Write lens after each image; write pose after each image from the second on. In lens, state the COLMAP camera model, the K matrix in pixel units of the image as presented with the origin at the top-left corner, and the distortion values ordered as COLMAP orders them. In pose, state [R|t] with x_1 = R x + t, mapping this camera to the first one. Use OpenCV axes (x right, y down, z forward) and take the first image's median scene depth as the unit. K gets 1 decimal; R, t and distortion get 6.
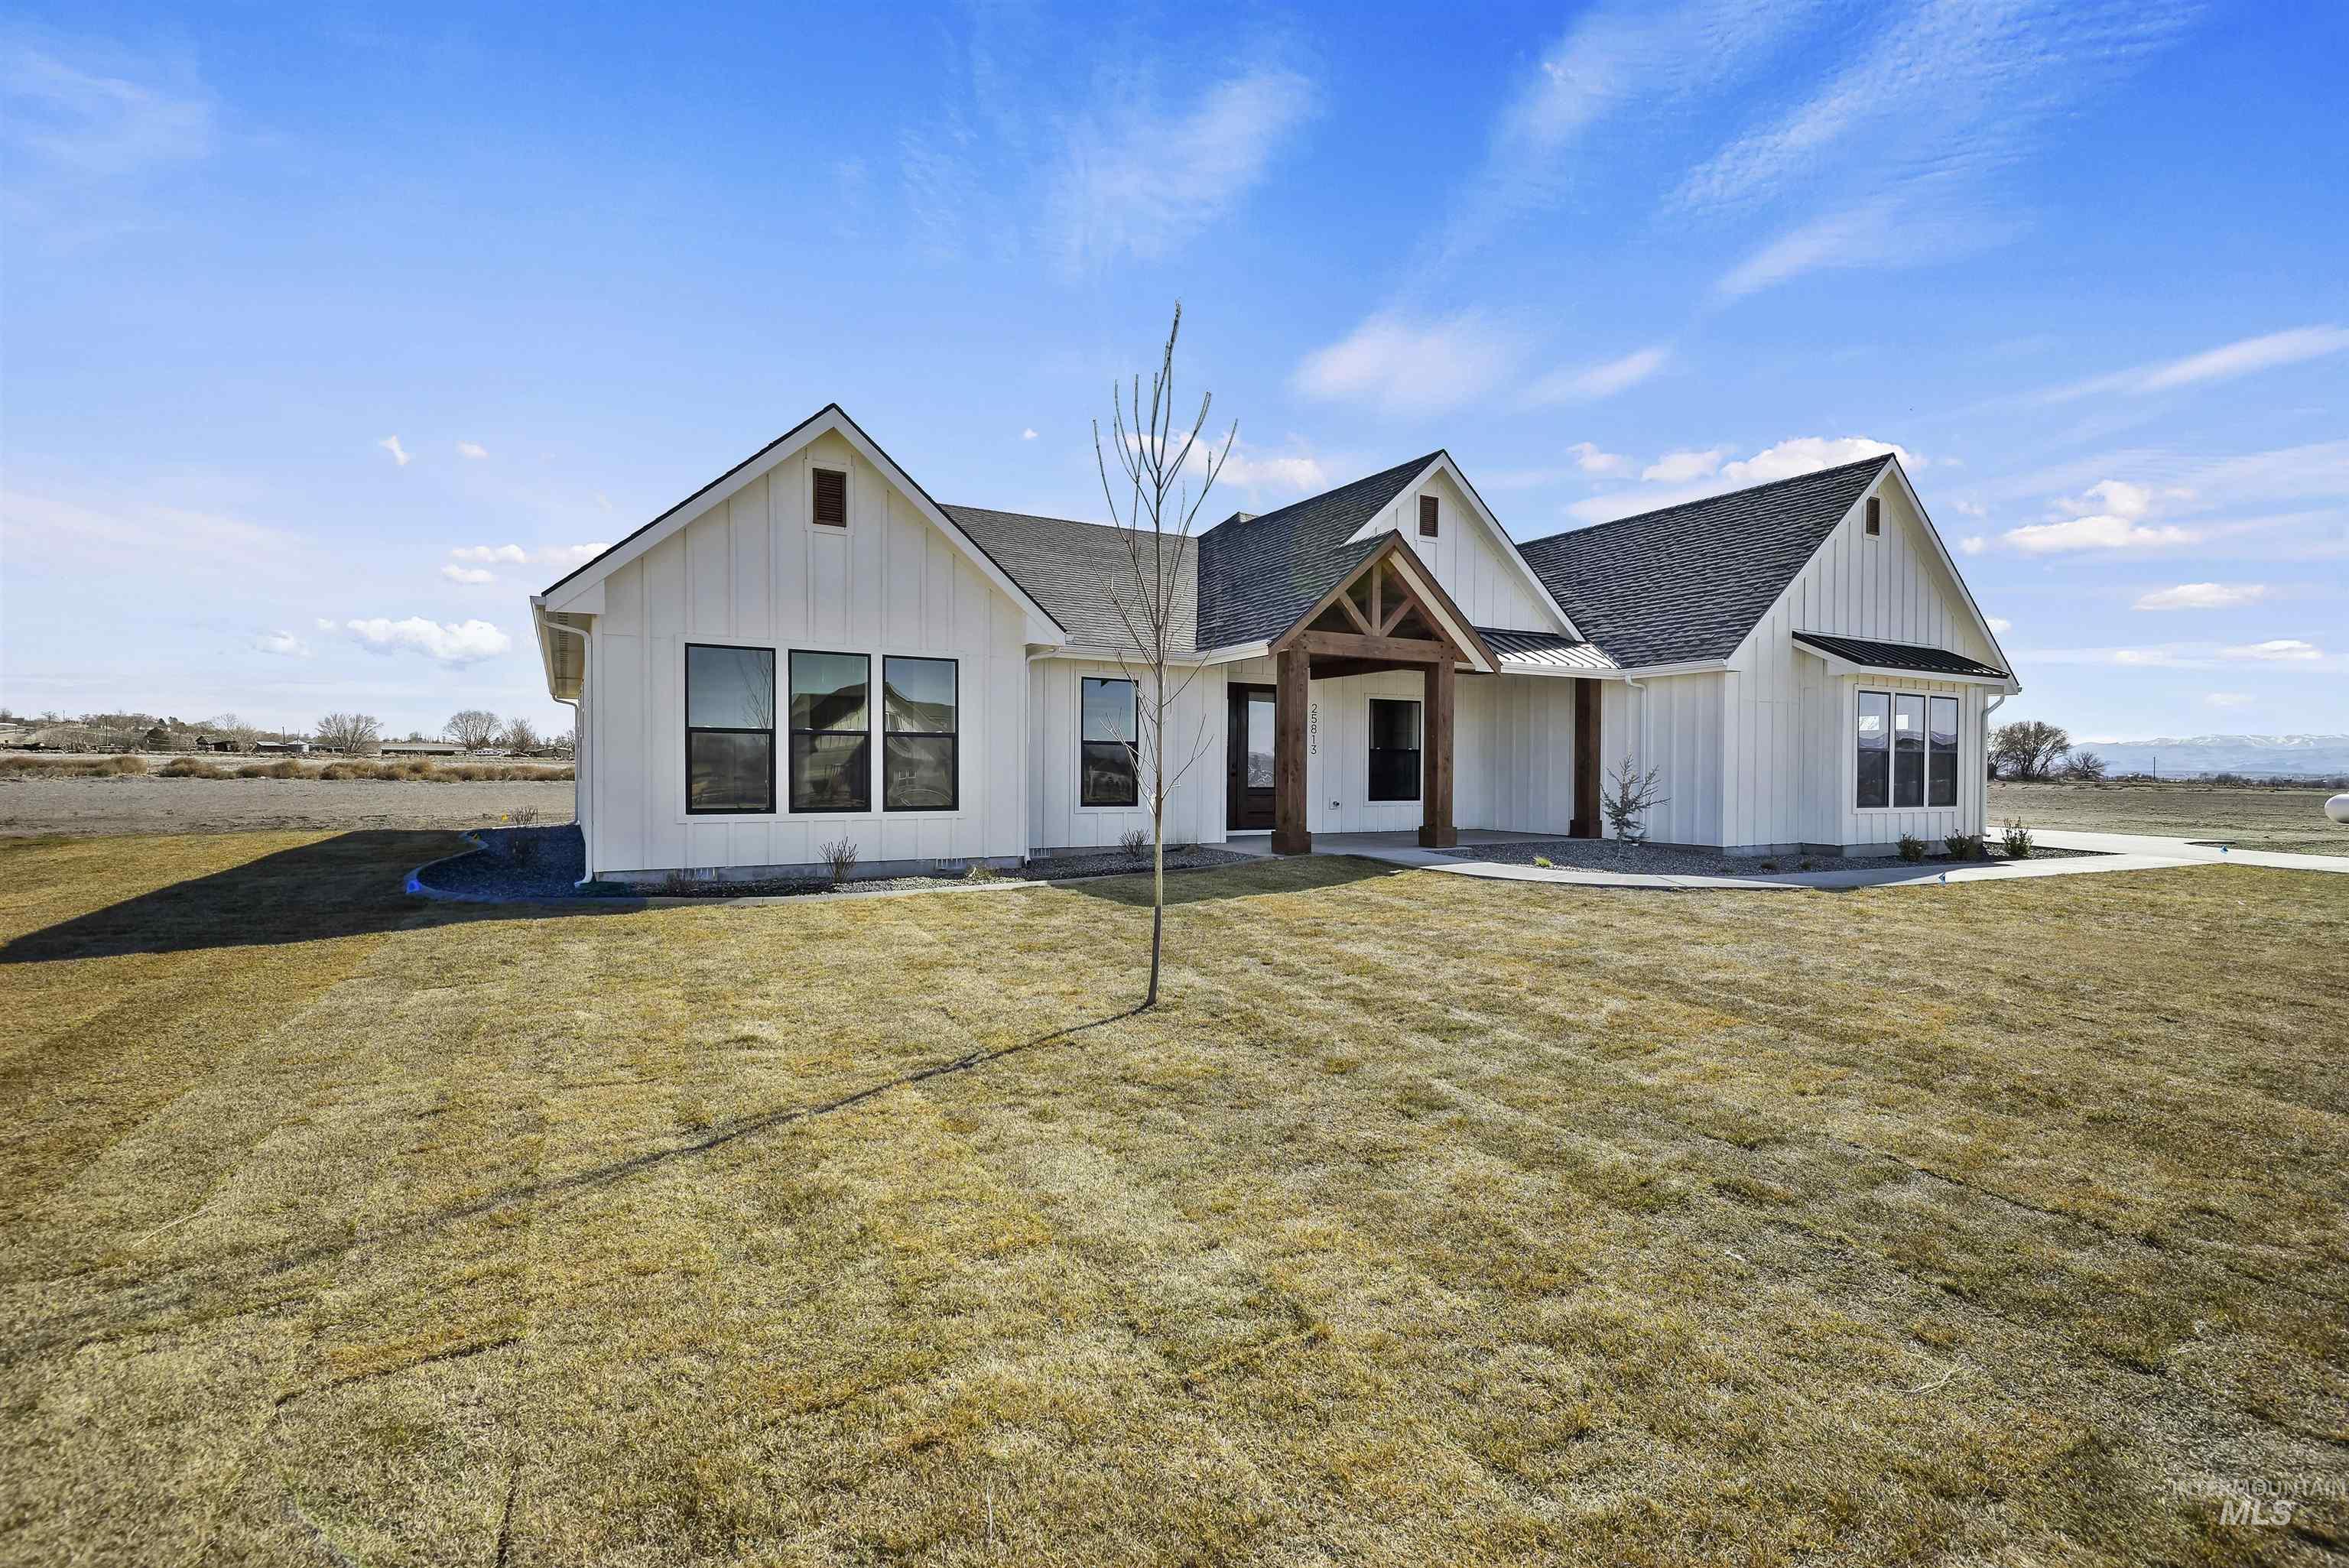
lens RADIAL K [[1075.9, 0, 1163.8], [0, 1075.9, 783.6], [0, 0, 1]] dist [0.005302, -0.000238]
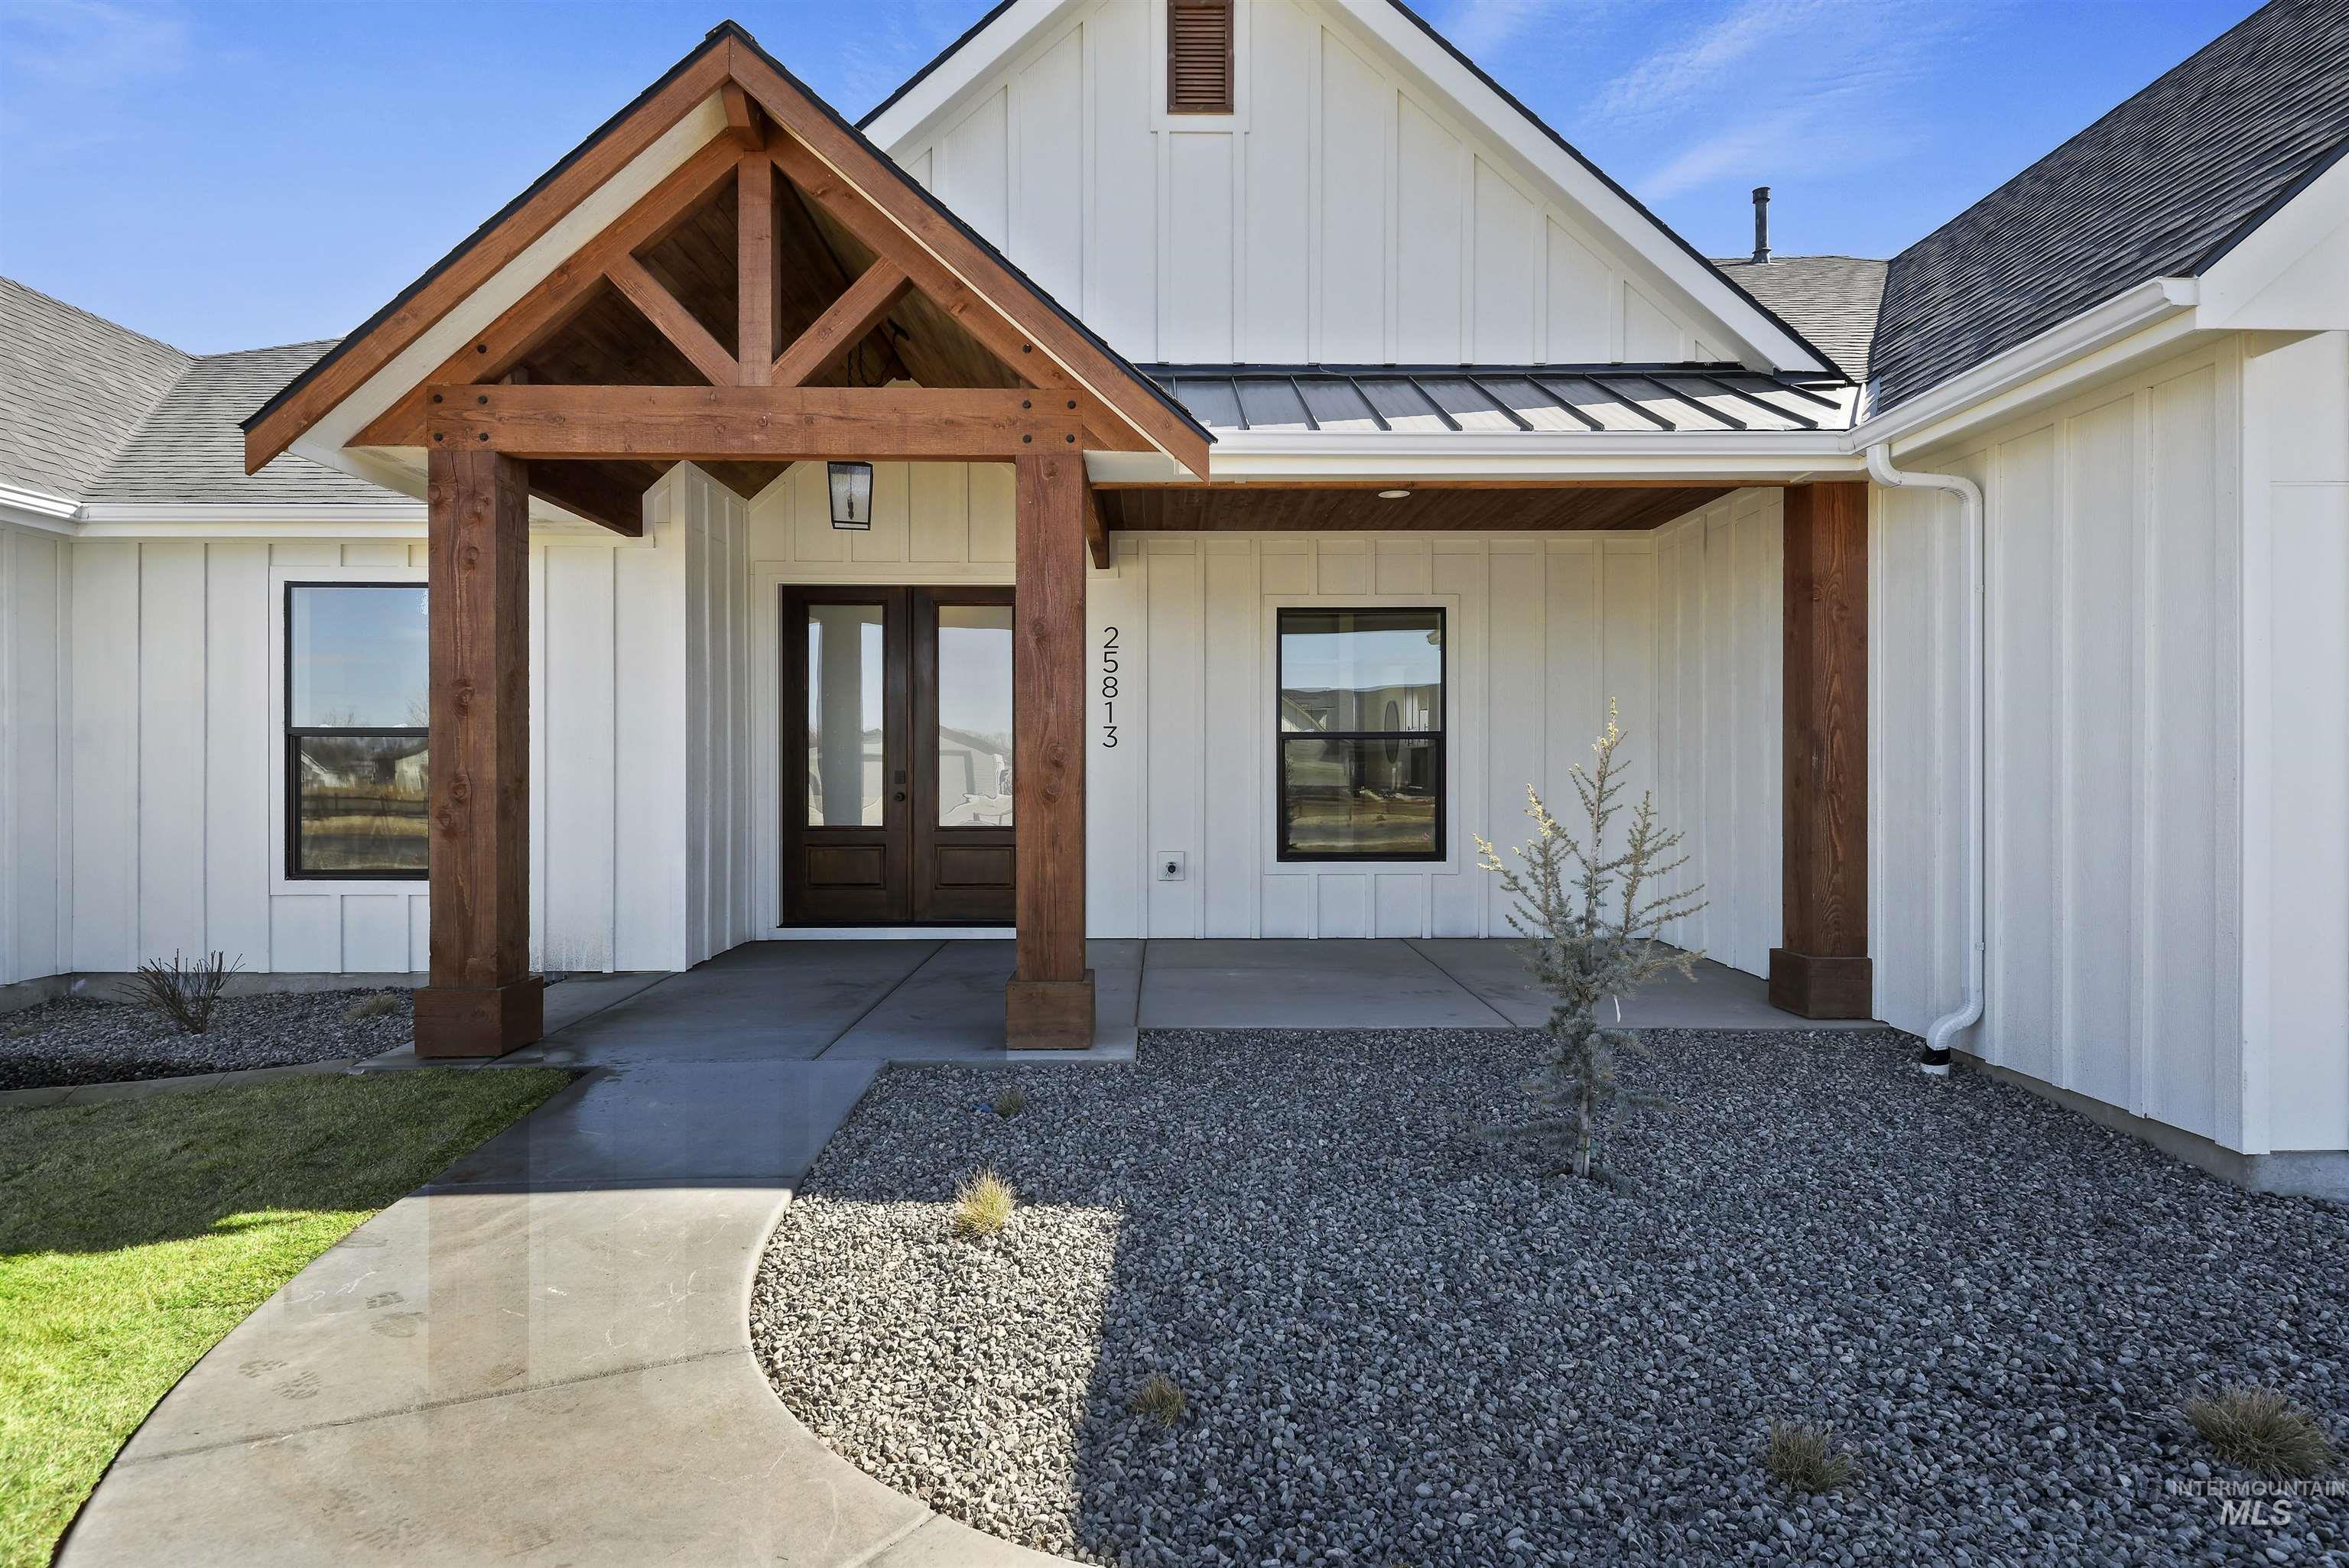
lens RADIAL K [[1343.8, 0, 1178.5], [0, 1343.8, 790.0], [0, 0, 1]] dist [0.040302, 0.000503]
pose [[0.886652, -0.009886, -0.462331, 0.407497], [0.008542, 0.999951, -0.005001, -0.008316], [0.462358, 0.000485, 0.886693, 0.562980]]
